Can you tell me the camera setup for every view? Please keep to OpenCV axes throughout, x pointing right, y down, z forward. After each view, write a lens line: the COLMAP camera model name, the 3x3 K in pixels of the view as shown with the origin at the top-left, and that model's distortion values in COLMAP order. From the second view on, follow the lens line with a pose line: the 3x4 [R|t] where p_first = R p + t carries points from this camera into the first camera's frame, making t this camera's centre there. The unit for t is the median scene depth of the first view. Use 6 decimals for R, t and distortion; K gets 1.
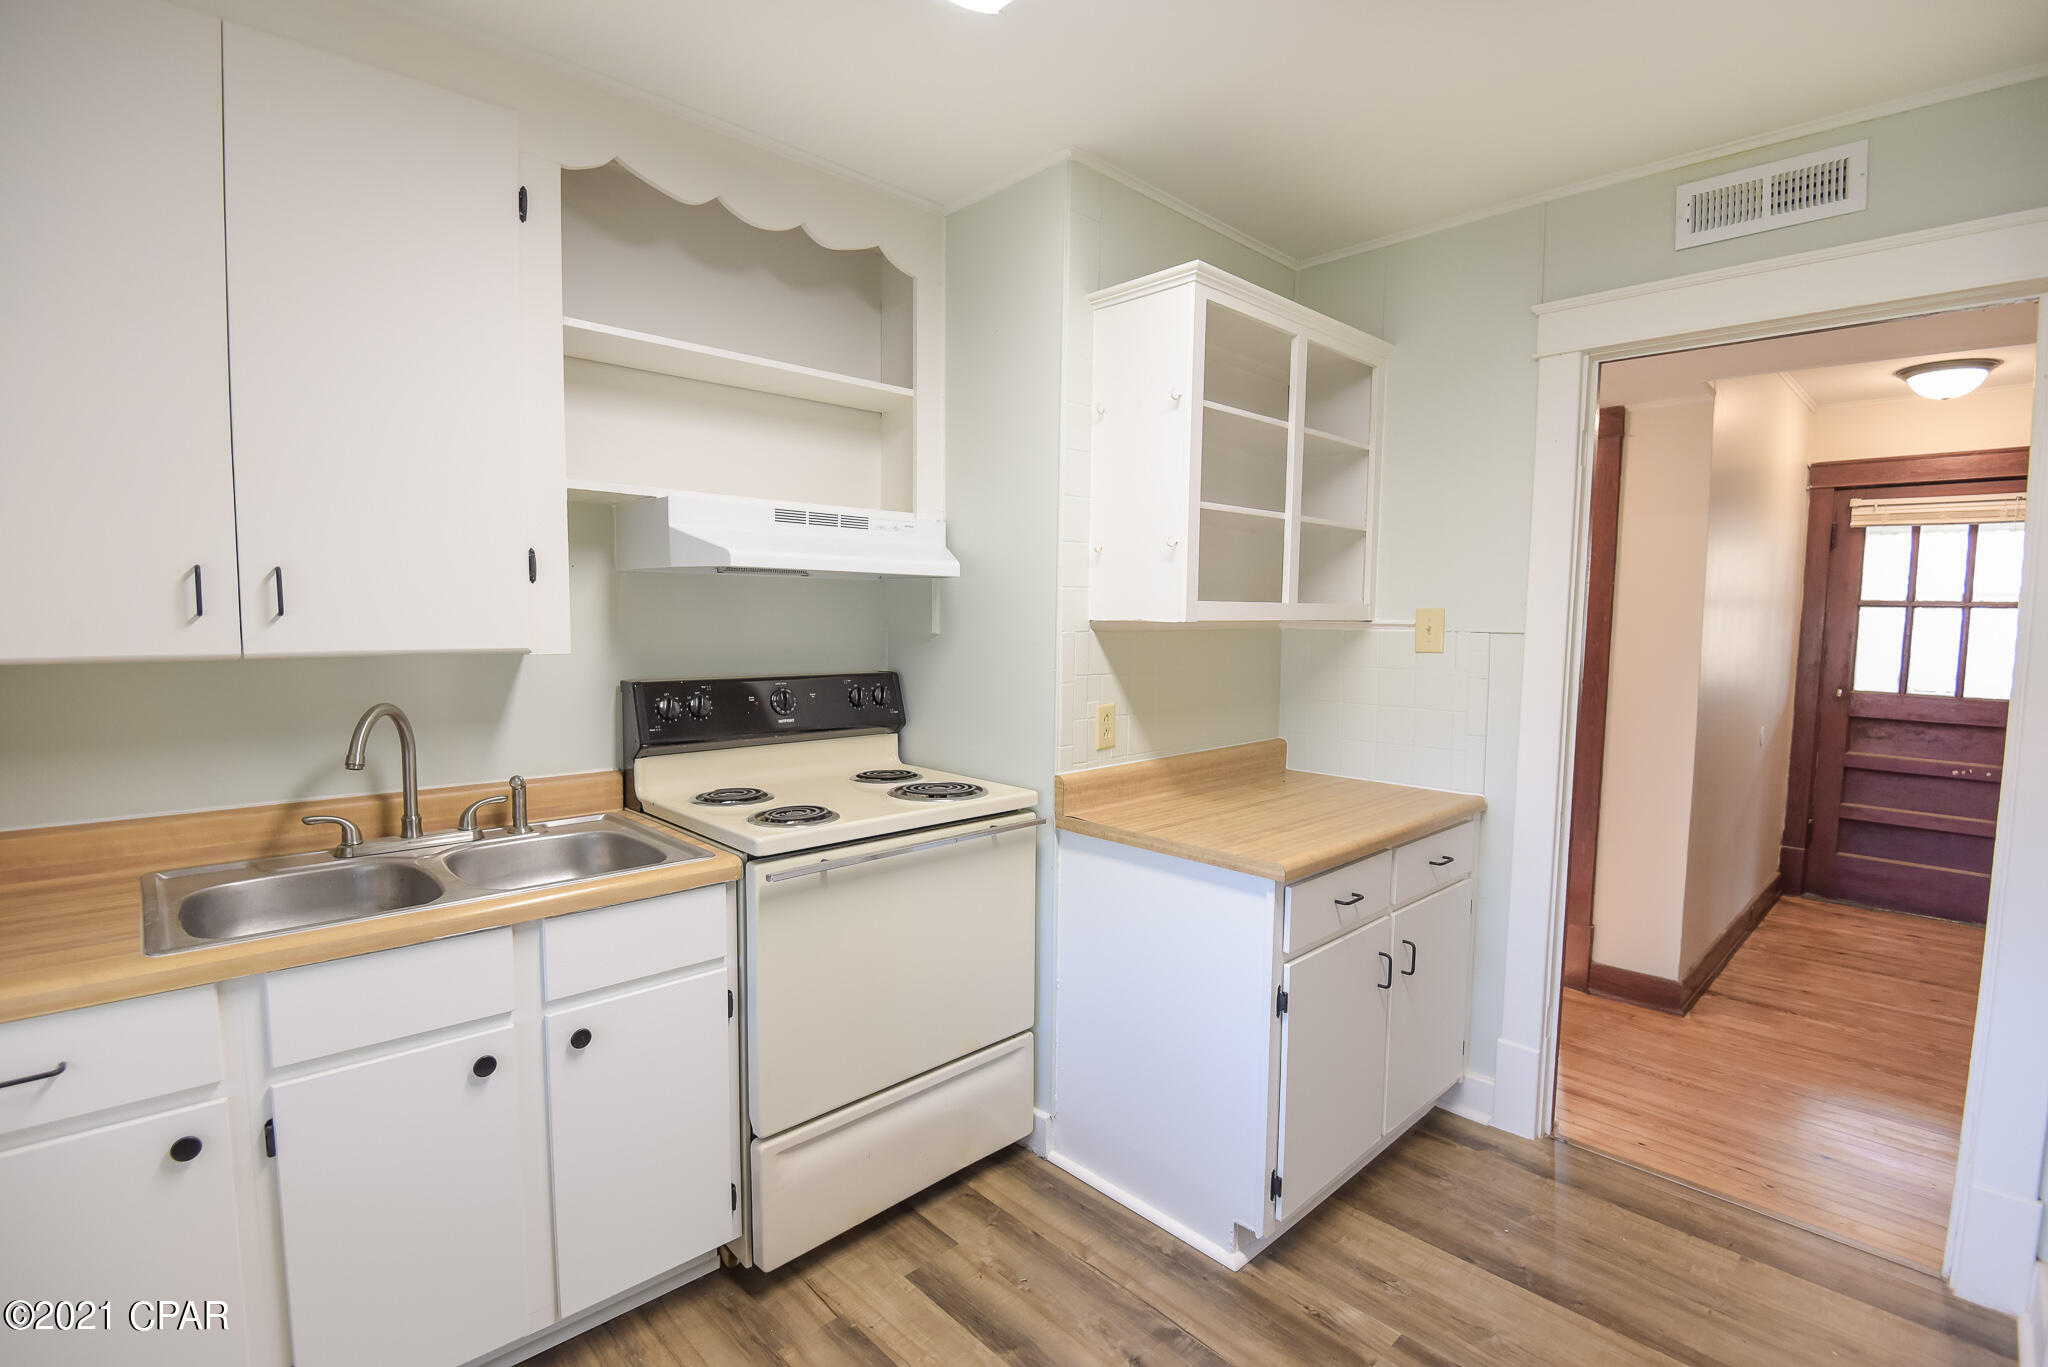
lens RADIAL K [[944.8, 0, 1024.0], [0, 944.8, 683.5], [0, 0, 1]] dist [0.015900, -0.030369]
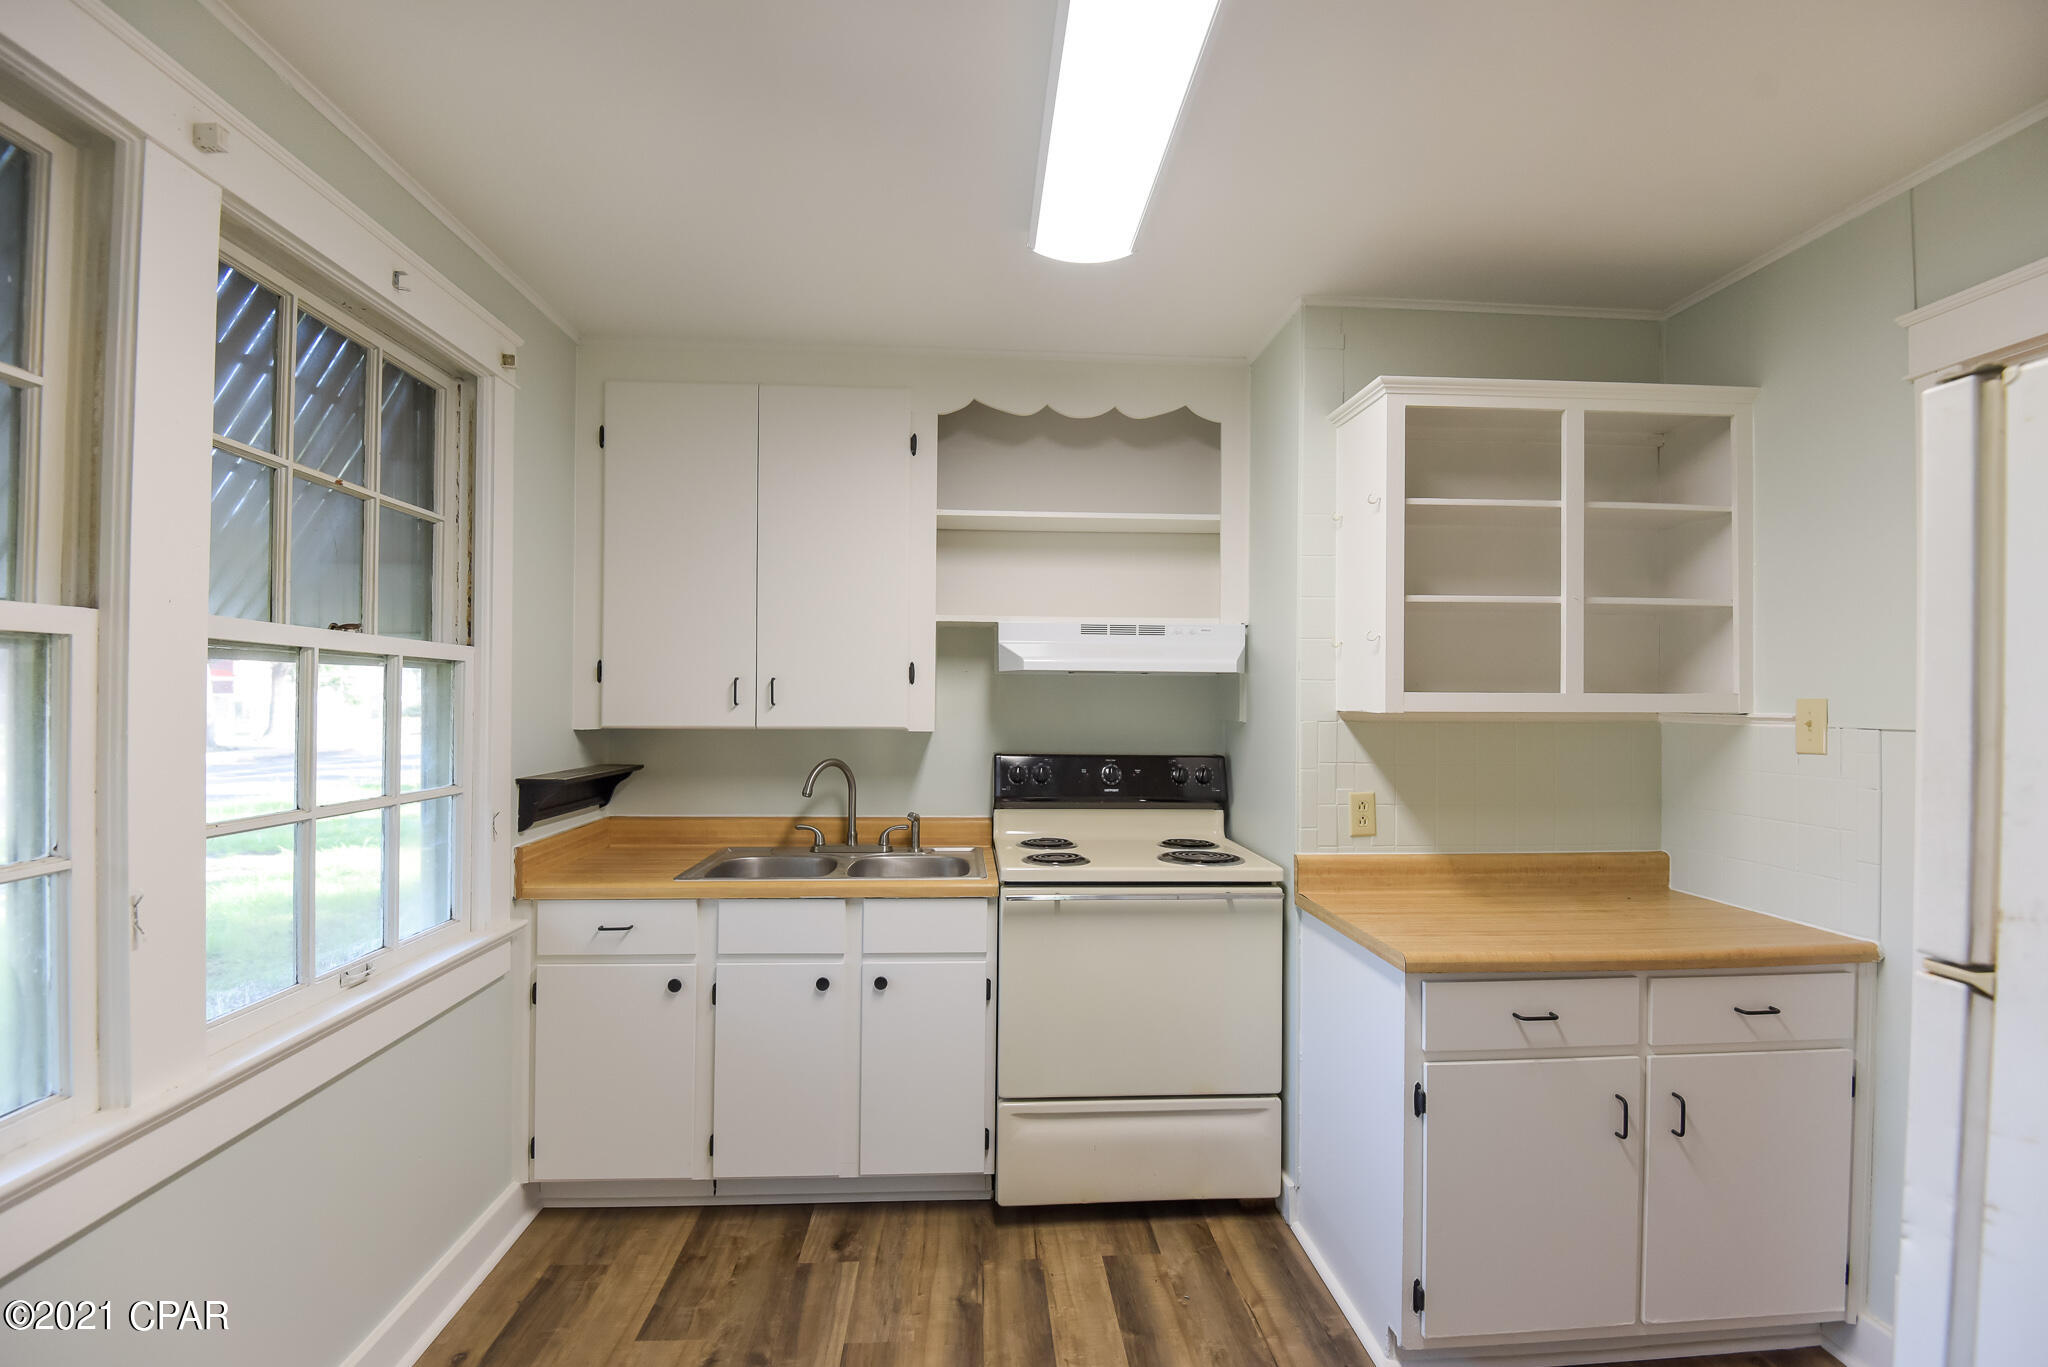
lens RADIAL K [[956.4, 0, 1024.0], [0, 956.4, 683.5], [0, 0, 1]] dist [0.021527, -0.027839]
pose [[0.767238, -0.013881, -0.641212, 0.544329], [-0.048468, 0.995652, -0.079547, 0.005727], [0.639528, 0.092110, 0.763229, -0.054368]]
